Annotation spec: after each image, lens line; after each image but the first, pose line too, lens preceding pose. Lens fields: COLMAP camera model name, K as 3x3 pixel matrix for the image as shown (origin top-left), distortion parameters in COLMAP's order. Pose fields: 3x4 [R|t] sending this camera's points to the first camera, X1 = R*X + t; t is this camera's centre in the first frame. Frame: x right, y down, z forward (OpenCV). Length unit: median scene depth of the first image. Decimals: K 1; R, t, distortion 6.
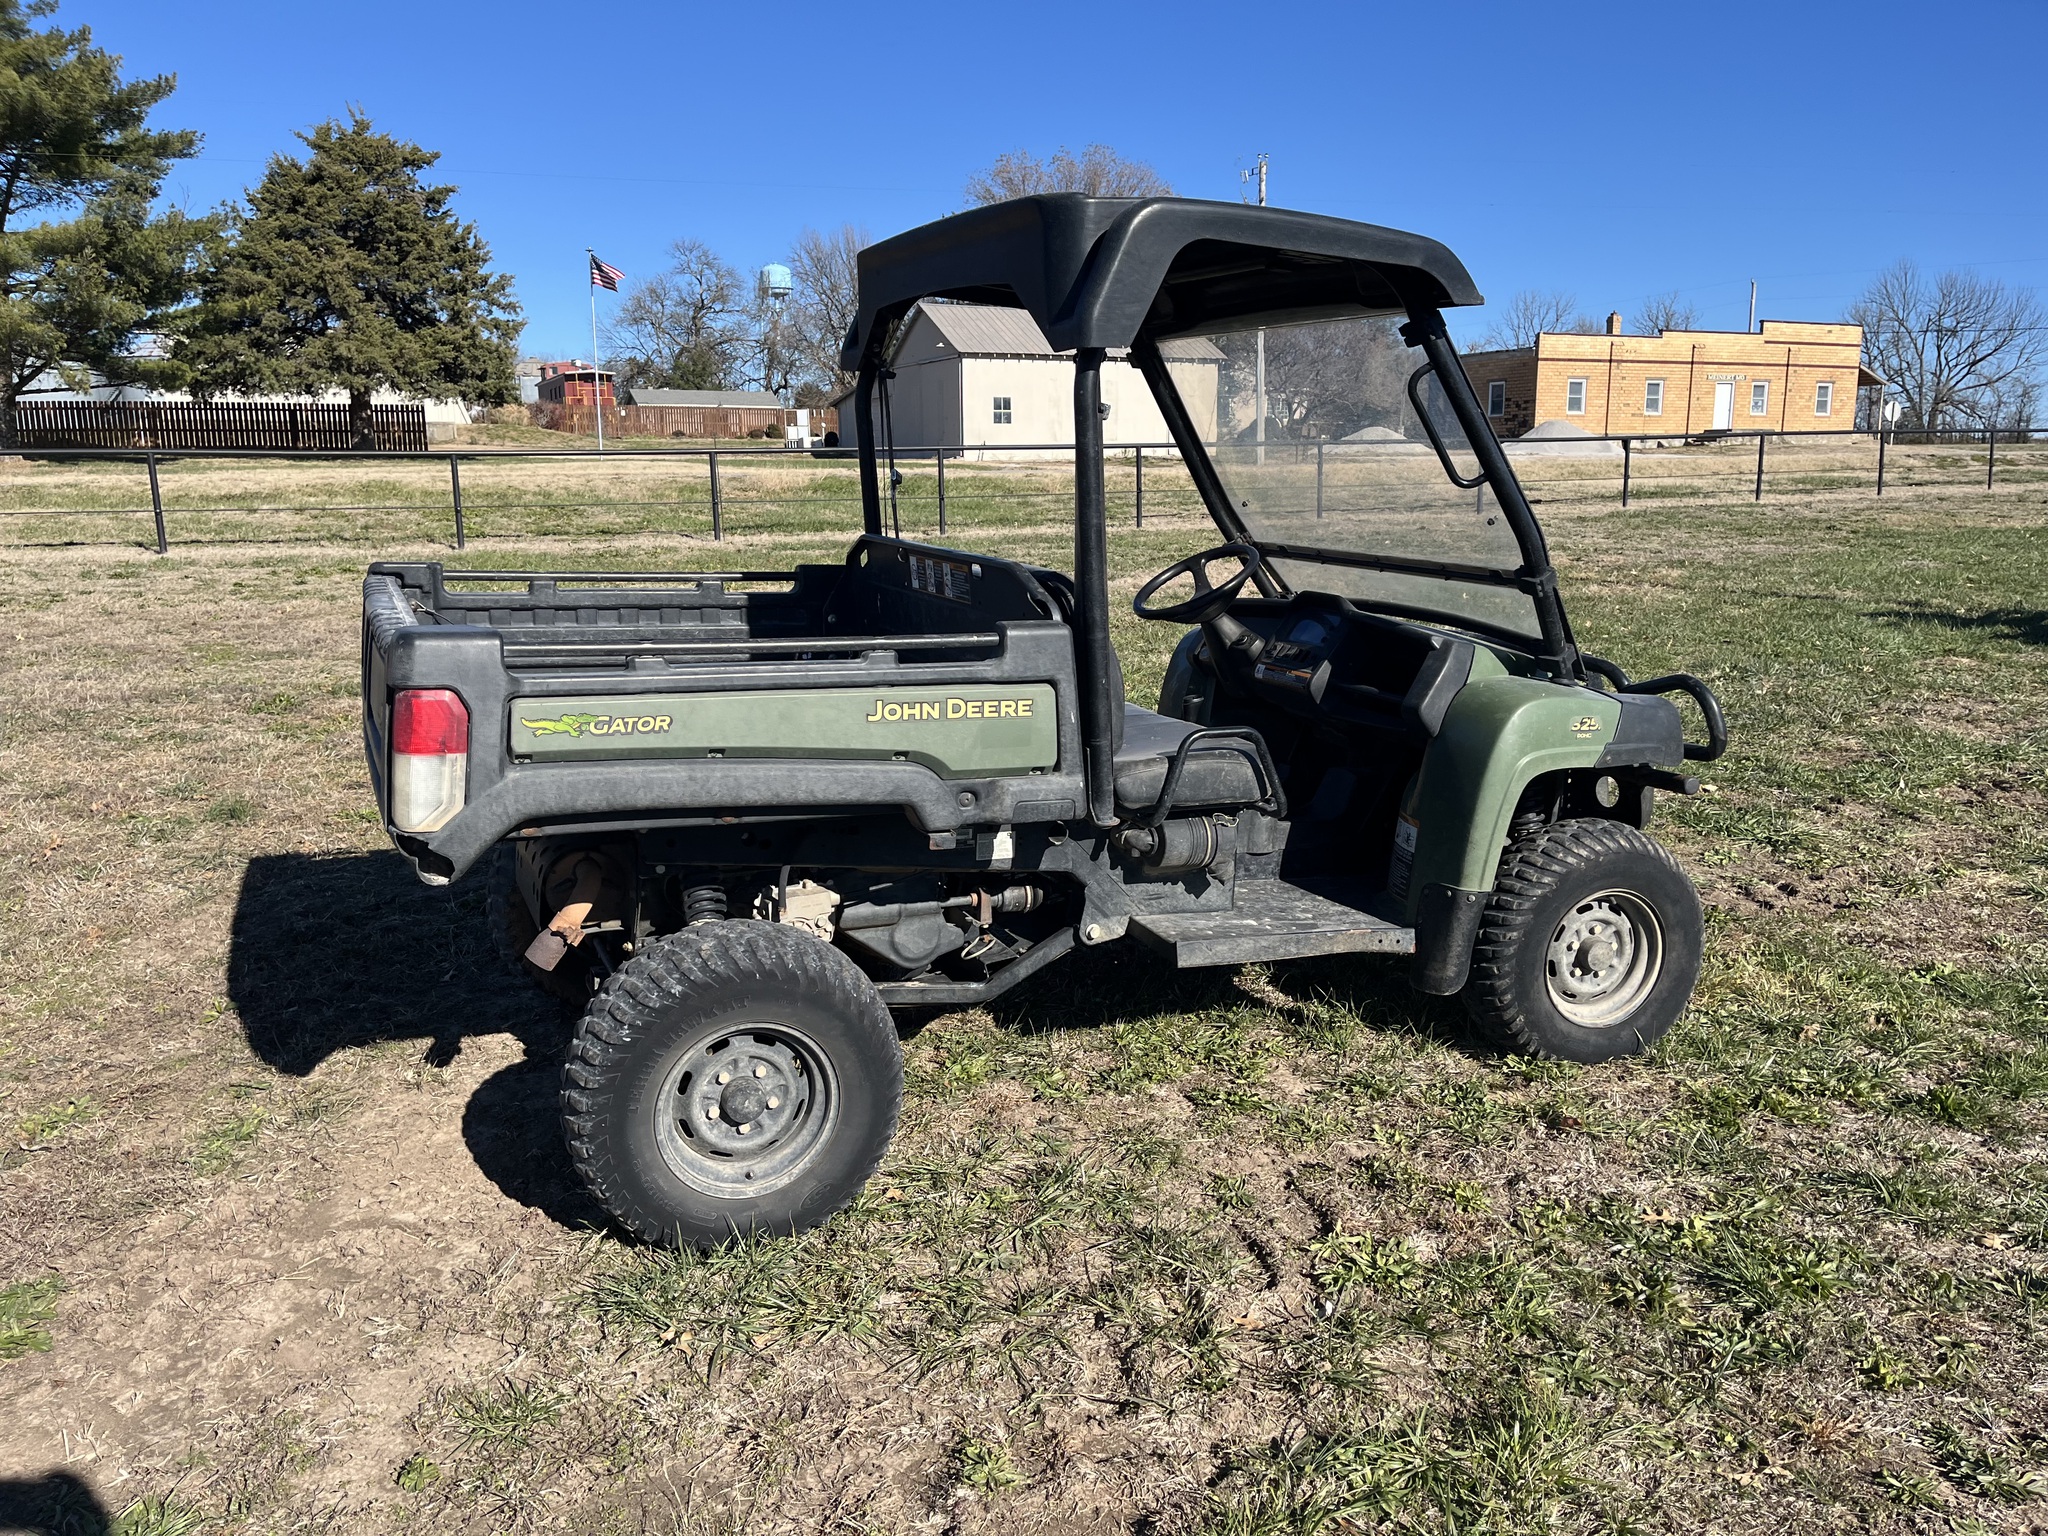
lens RADIAL K [[1560.4, 0, 1024.2], [0, 1560.4, 766.8], [0, 0, 1]] dist [0.056762, -0.086818]
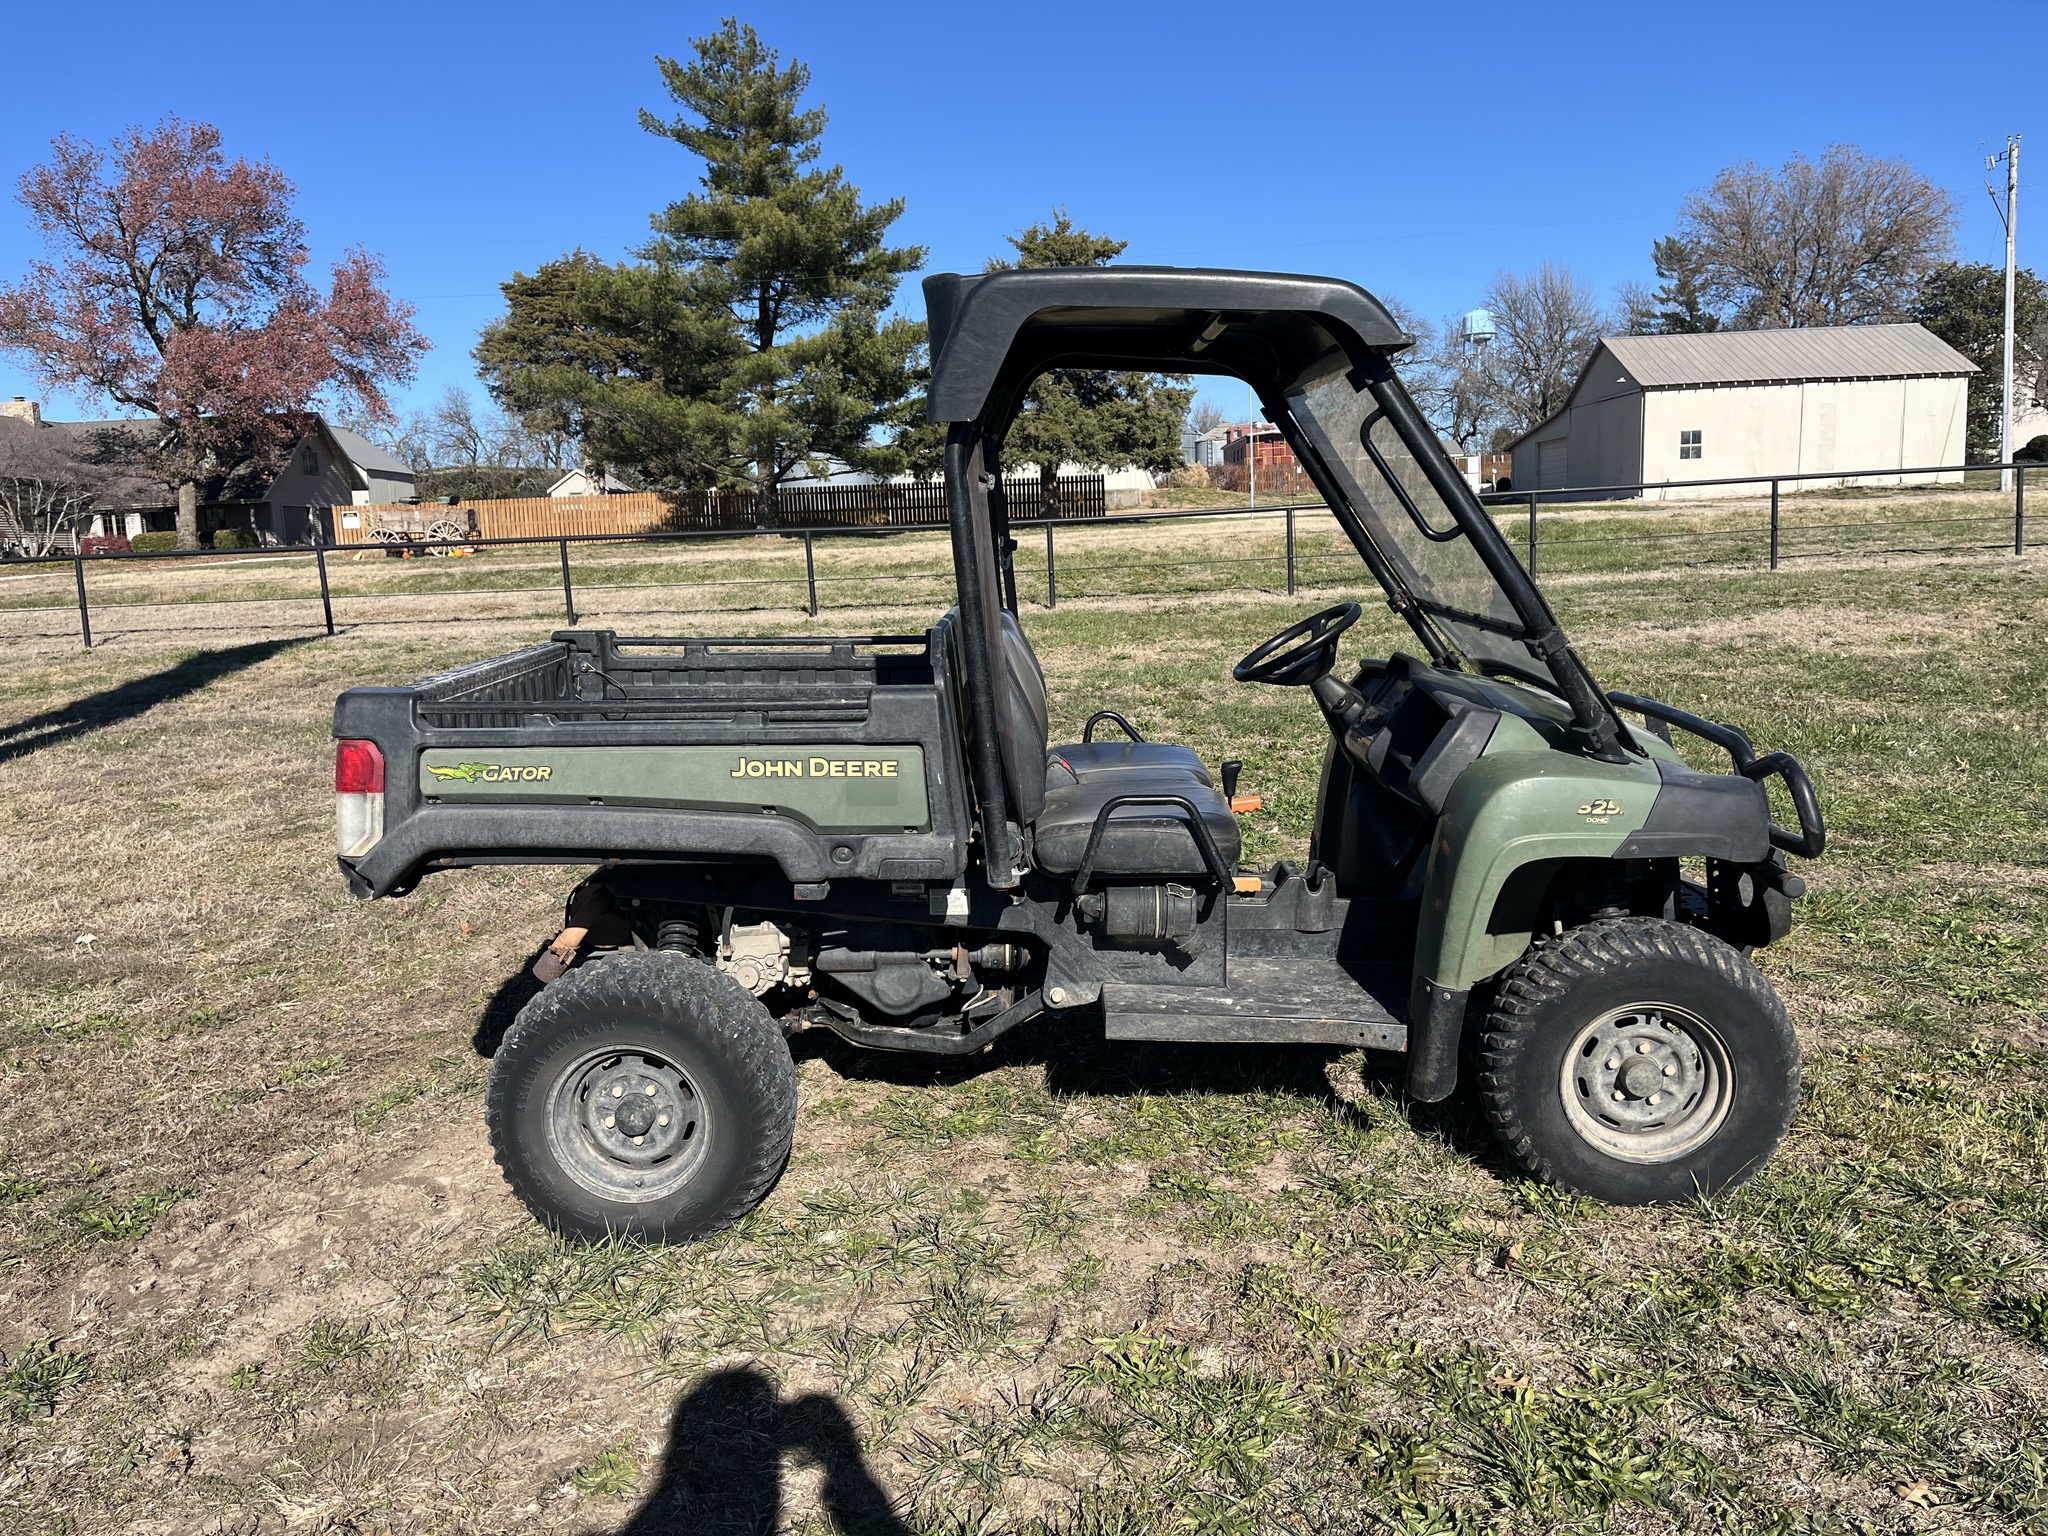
lens RADIAL K [[1560.4, 0, 1025.7], [0, 1560.4, 770.8], [0, 0, 1]] dist [0.056762, -0.086818]
pose [[0.906573, 0.029947, -0.420985, 0.415344], [-0.042499, 0.998887, -0.020463, -0.015230], [0.419904, 0.036443, 0.906837, 0.077176]]
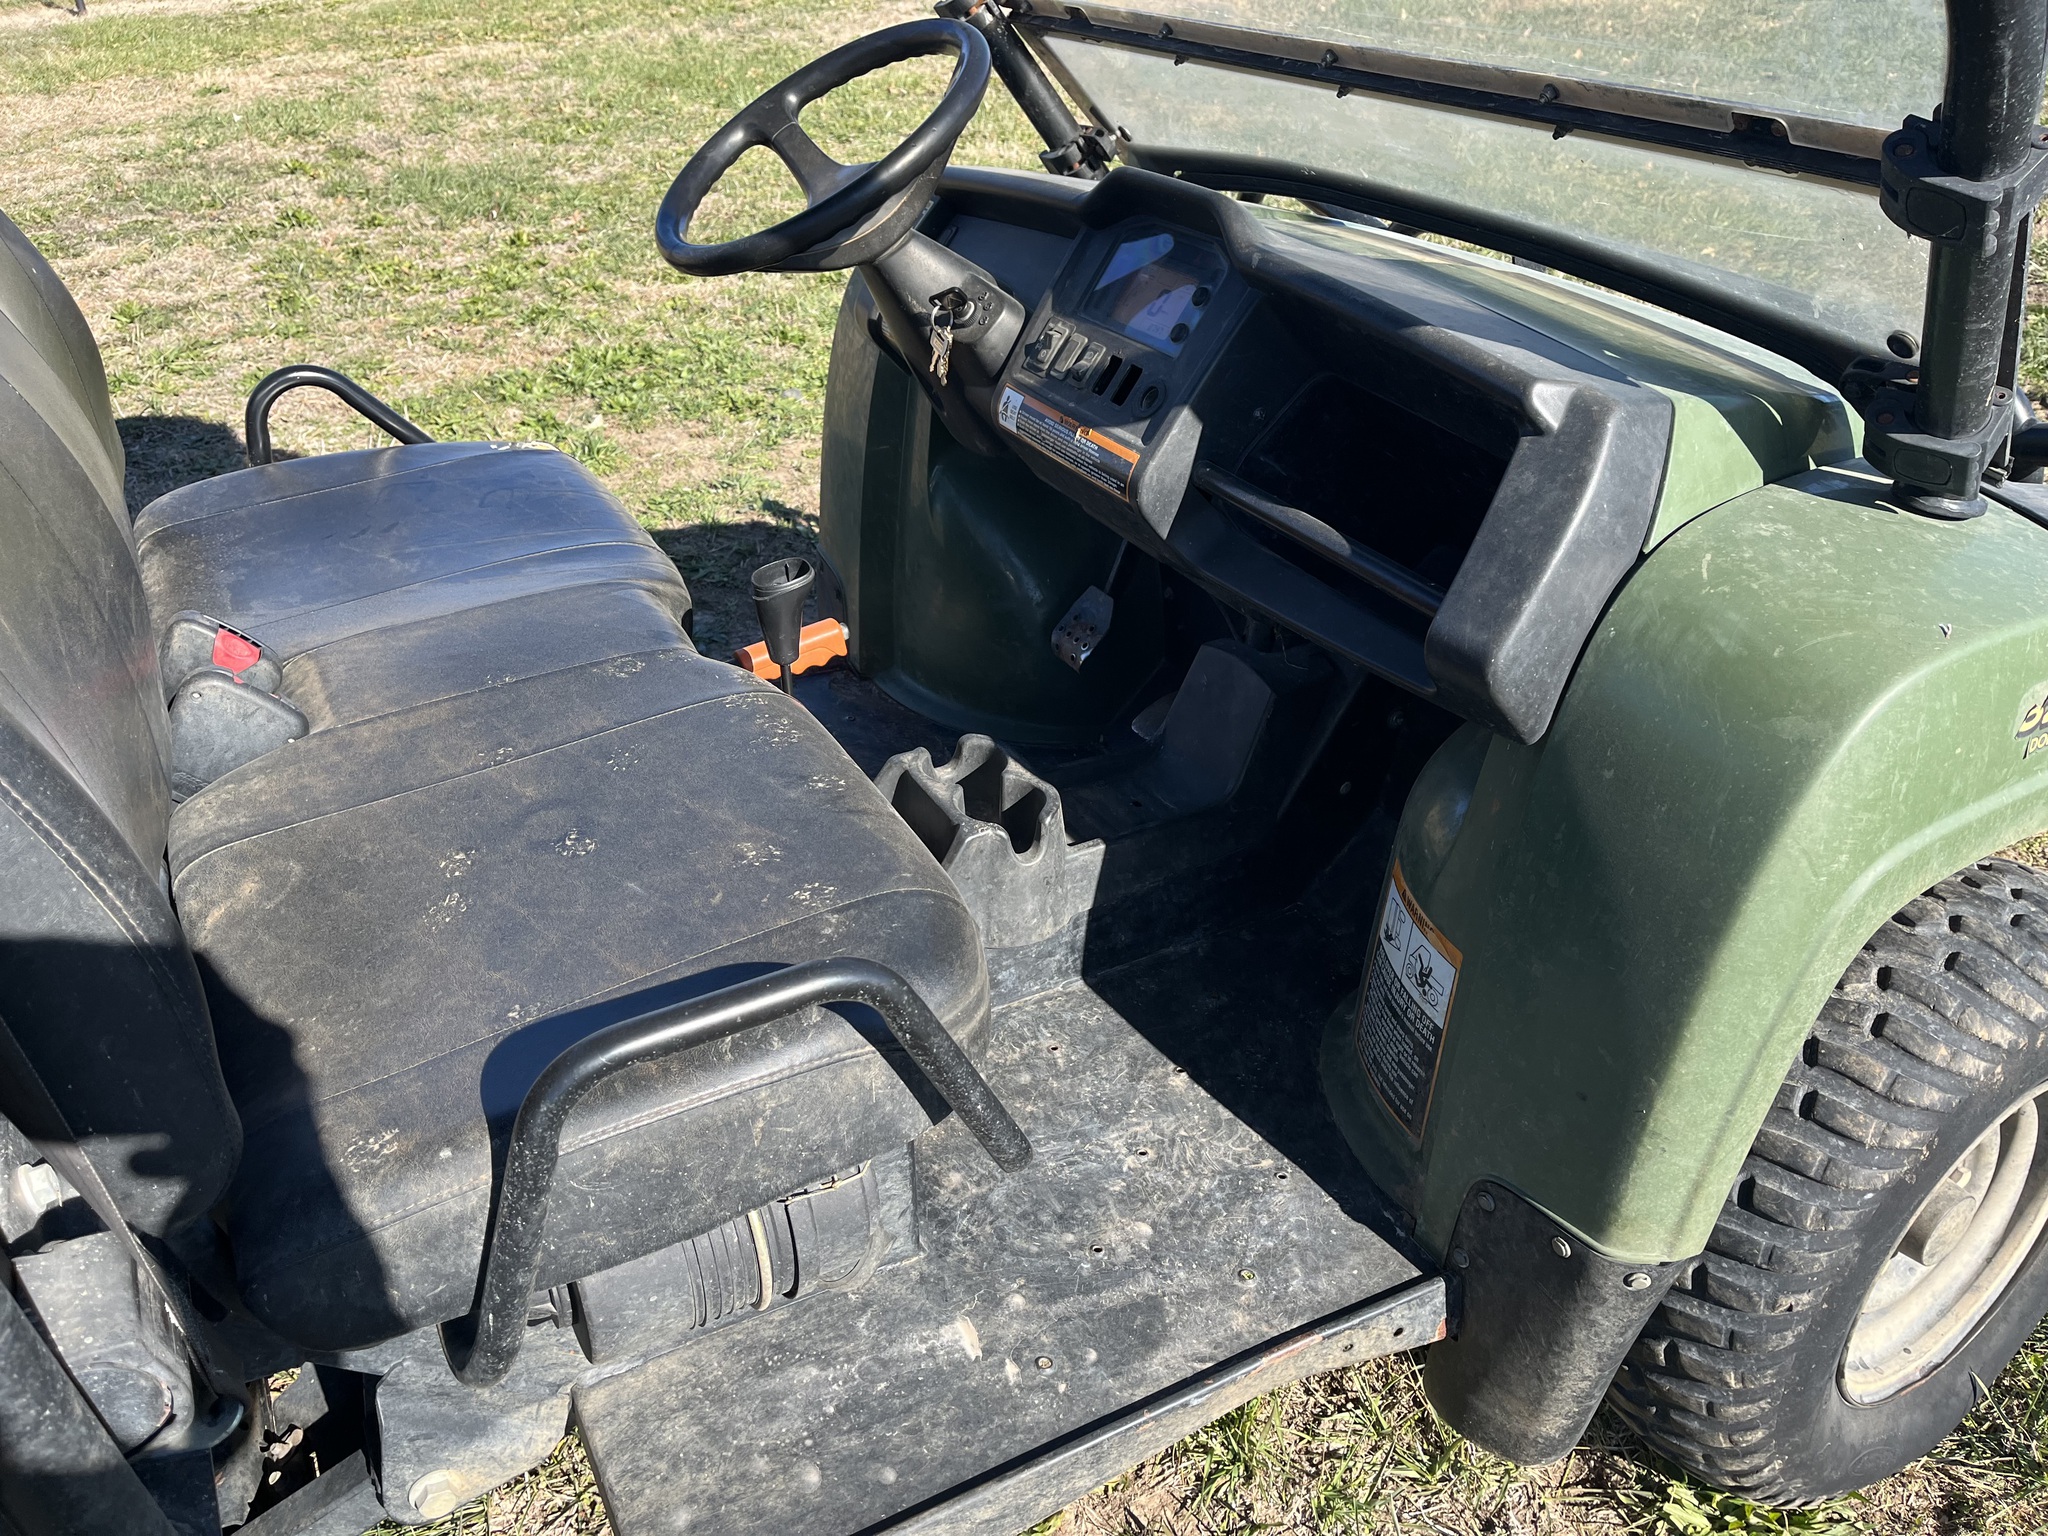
lens RADIAL K [[1560.4, 0, 1023.5], [0, 1560.4, 770.8], [0, 0, 1]] dist [0.056762, -0.086818]
pose [[0.996145, -0.074497, 0.046308, 0.146443], [0.054798, 0.940752, 0.334640, -0.116771], [-0.068494, -0.330812, 0.941208, 0.702766]]
